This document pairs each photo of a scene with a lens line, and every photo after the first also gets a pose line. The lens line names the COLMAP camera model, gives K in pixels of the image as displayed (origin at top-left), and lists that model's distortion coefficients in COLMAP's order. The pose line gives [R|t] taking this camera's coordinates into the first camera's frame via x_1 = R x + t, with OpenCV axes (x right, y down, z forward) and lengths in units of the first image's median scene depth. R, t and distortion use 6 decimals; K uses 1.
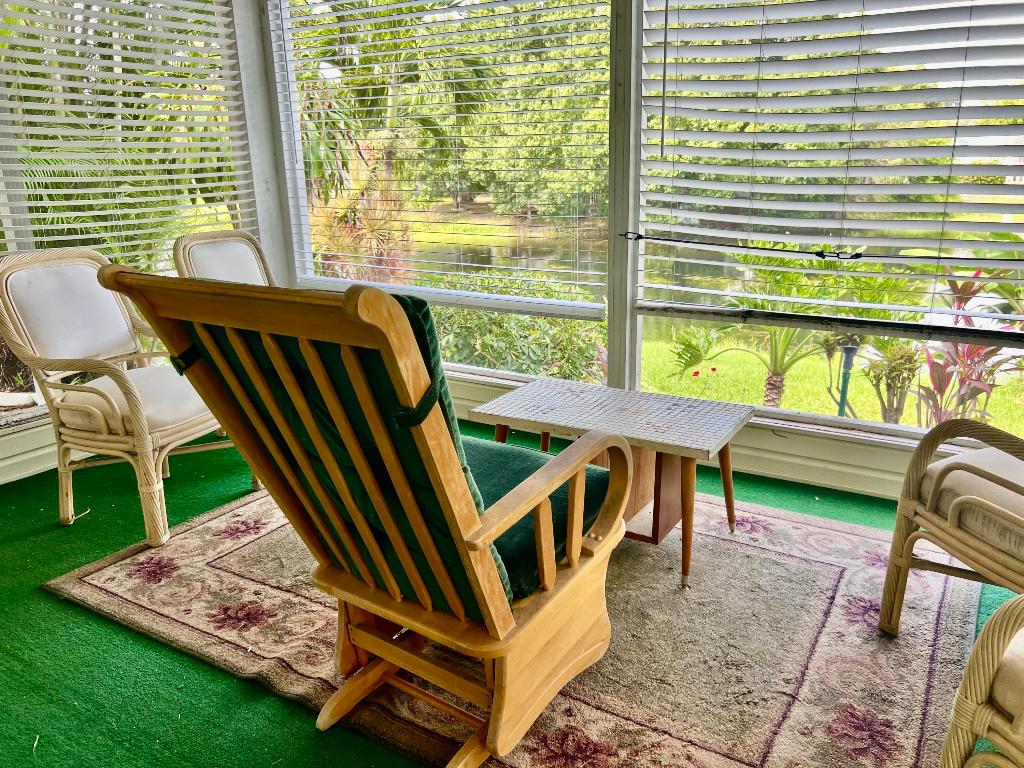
lens RADIAL K [[768.6, 0, 516.3], [0, 768.6, 396.4], [0, 0, 1]] dist [0.027225, -0.009040]
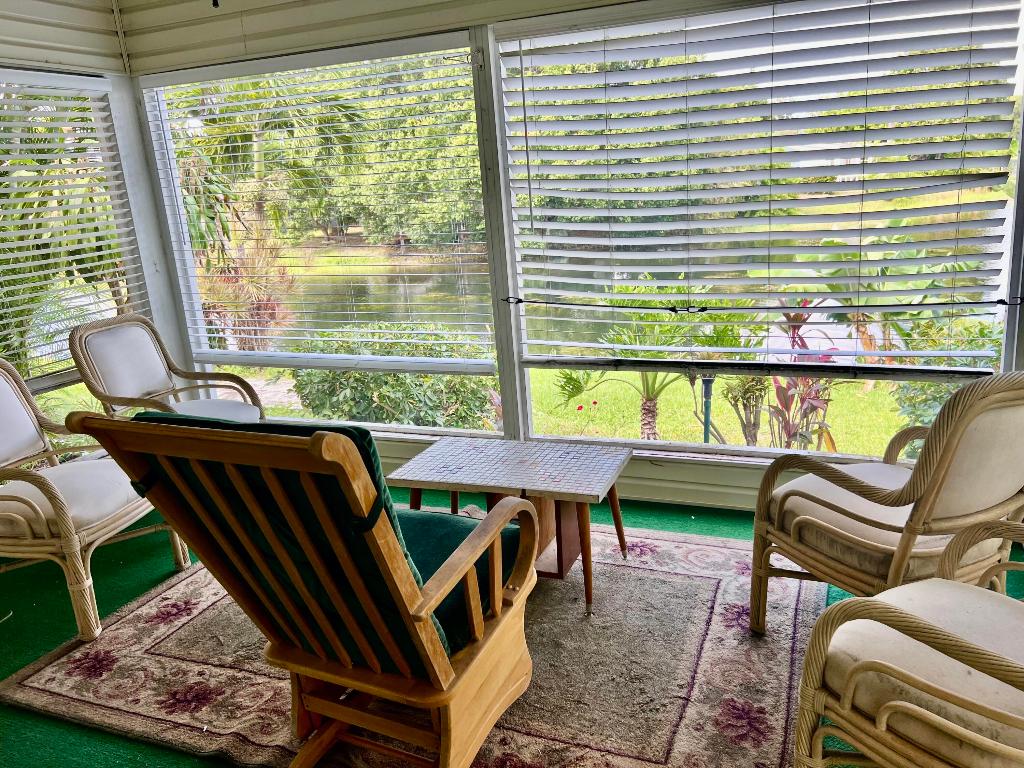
lens RADIAL K [[764.7, 0, 511.7], [0, 764.7, 394.5], [0, 0, 1]] dist [0.061622, -0.063026]
pose [[0.985793, -0.091119, 0.141098, -0.028582], [0.094919, 0.995275, -0.020431, -0.066577], [-0.138570, 0.033534, 0.989785, -0.130878]]
